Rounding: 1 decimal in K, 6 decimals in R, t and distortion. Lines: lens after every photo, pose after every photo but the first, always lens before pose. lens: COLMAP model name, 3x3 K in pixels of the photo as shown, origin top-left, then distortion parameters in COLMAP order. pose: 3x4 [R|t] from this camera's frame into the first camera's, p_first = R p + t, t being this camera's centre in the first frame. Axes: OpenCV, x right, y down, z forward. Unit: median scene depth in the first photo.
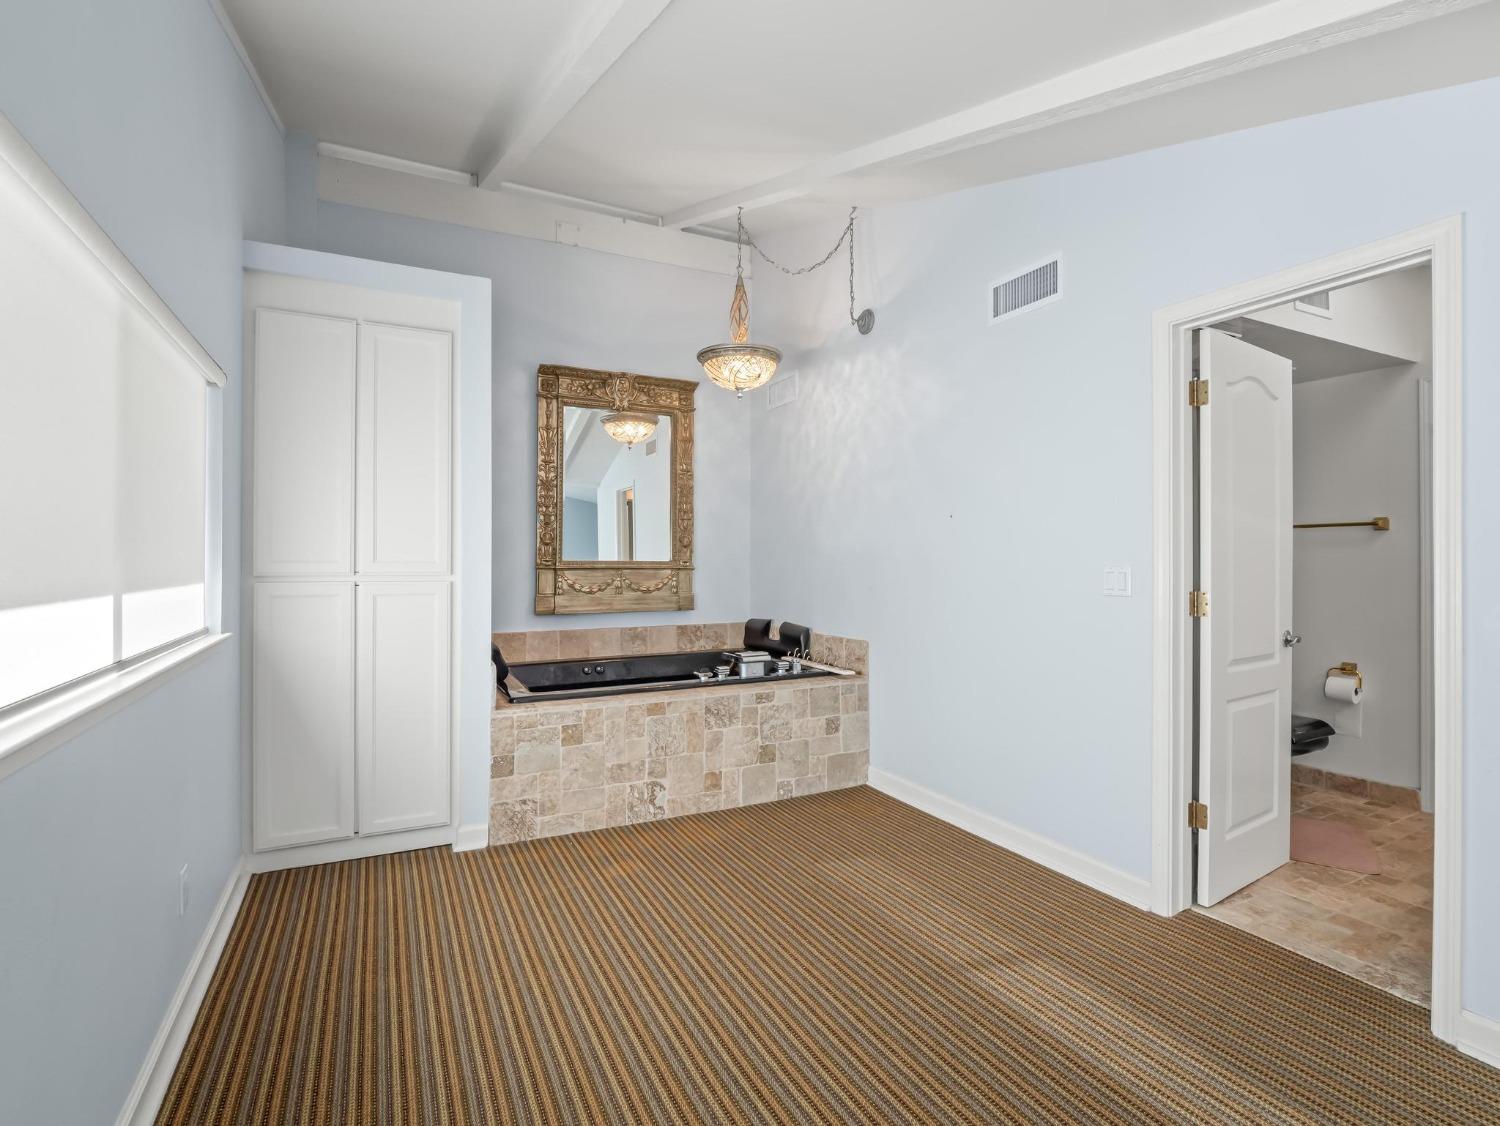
lens RADIAL K [[727.7, 0, 749.4], [0, 727.7, 562.1], [0, 0, 1]] dist [-0.010914, -0.001505]
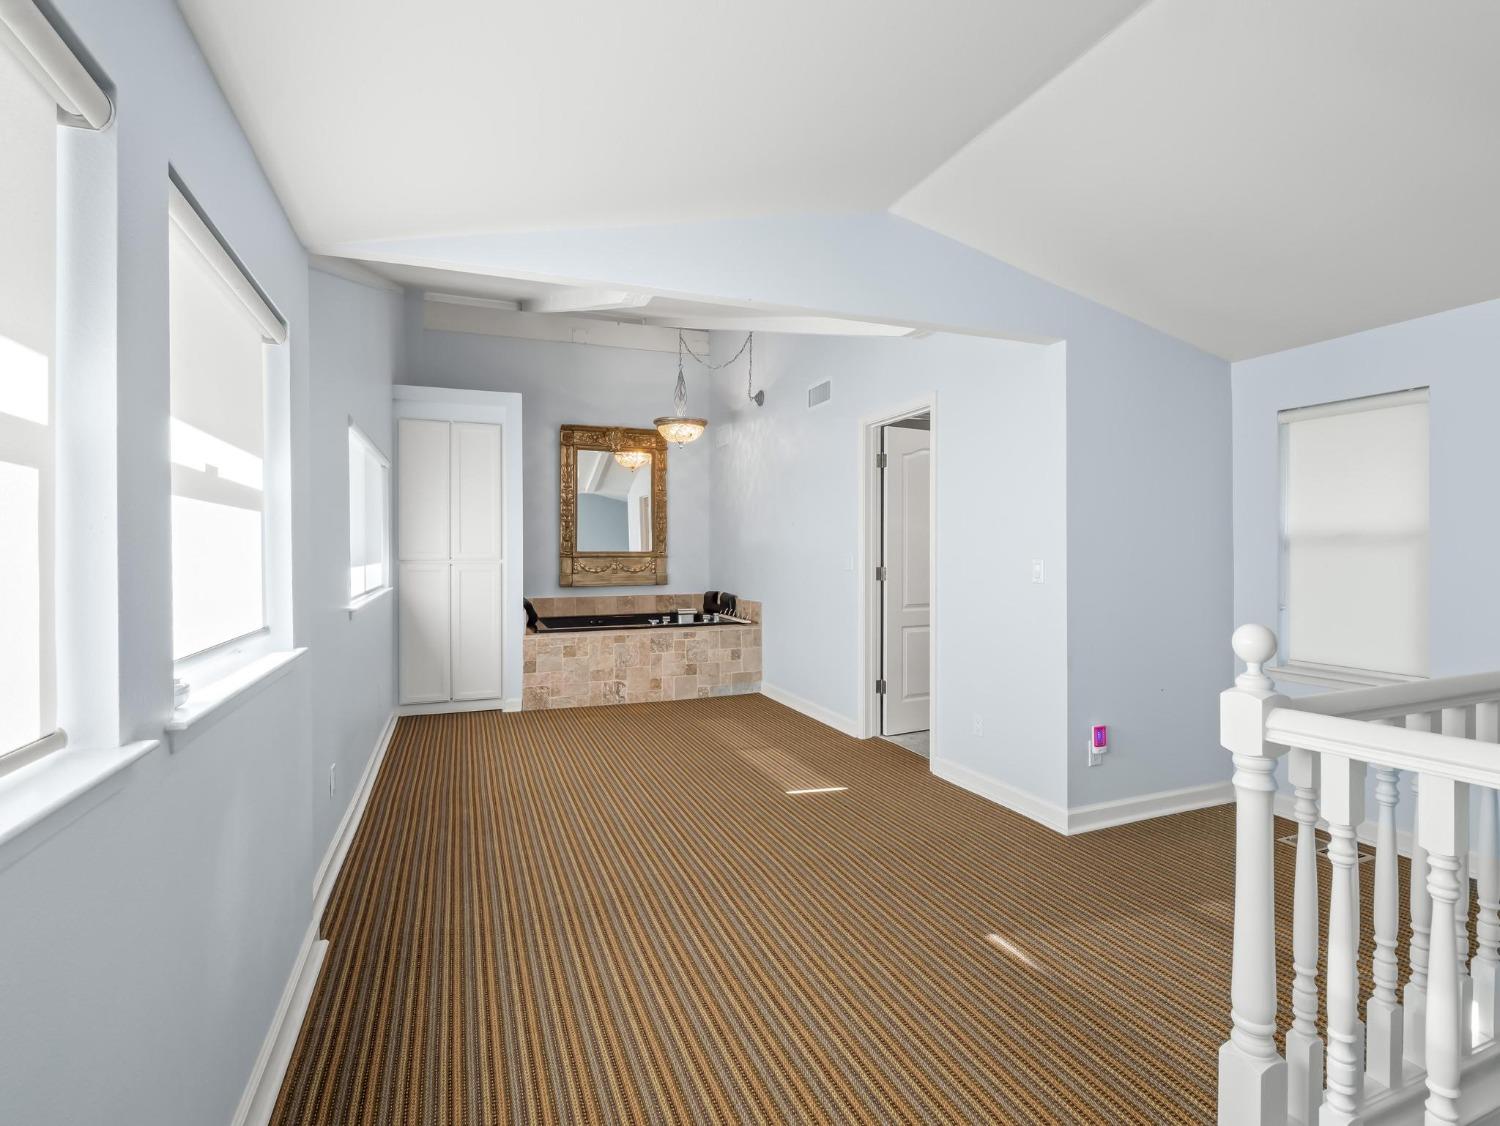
lens RADIAL K [[711.3, 0, 750.0], [0, 711.3, 563.0], [0, 0, 1]] dist [-0.016601, -0.000430]
pose [[0.996245, -0.000972, -0.086578, 0.282432], [0.002277, 0.999885, 0.014967, 0.000736], [0.086553, -0.015108, 0.996133, -0.553265]]
